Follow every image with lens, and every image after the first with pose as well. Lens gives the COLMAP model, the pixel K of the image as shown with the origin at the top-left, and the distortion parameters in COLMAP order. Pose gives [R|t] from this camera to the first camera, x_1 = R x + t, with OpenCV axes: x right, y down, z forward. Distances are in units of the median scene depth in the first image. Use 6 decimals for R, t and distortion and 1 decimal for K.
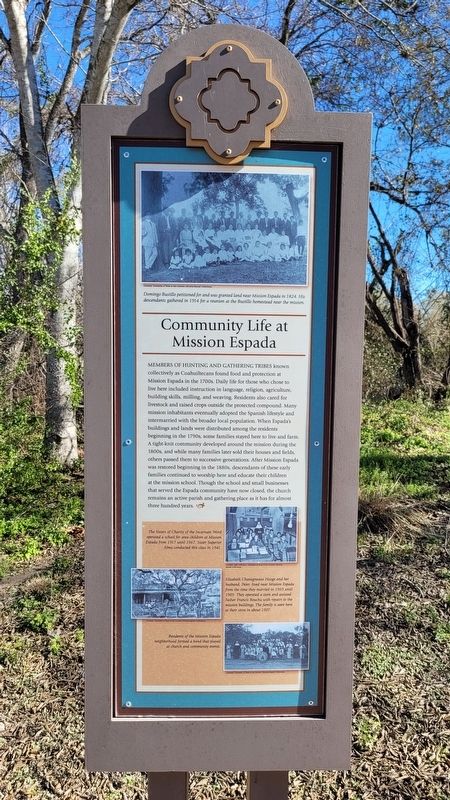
lens RADIAL K [[614.0, 0, 222.4], [0, 614.0, 403.7], [0, 0, 1]] dist [0.037402, 0.005469]
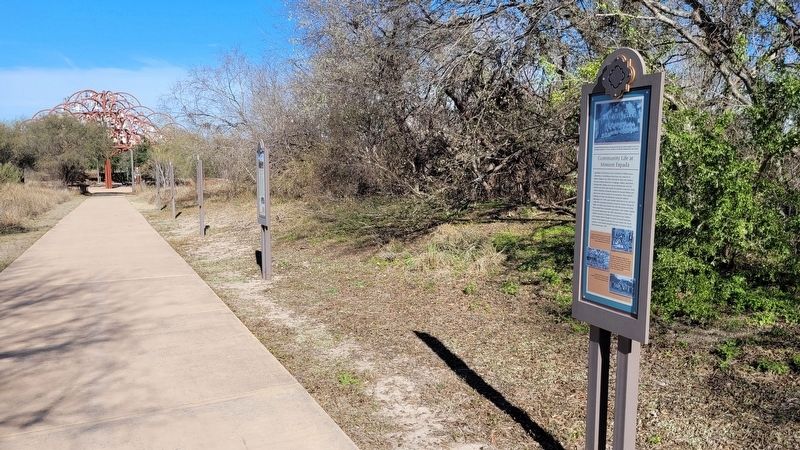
lens RADIAL K [[614.0, 0, 403.5], [0, 614.0, 211.3], [0, 0, 1]] dist [0.037402, 0.005469]
pose [[0.375371, 0.067219, -0.924434, 2.131947], [-0.089114, 0.995364, 0.036191, 0.084567], [0.922581, 0.068795, 0.379621, -0.831111]]
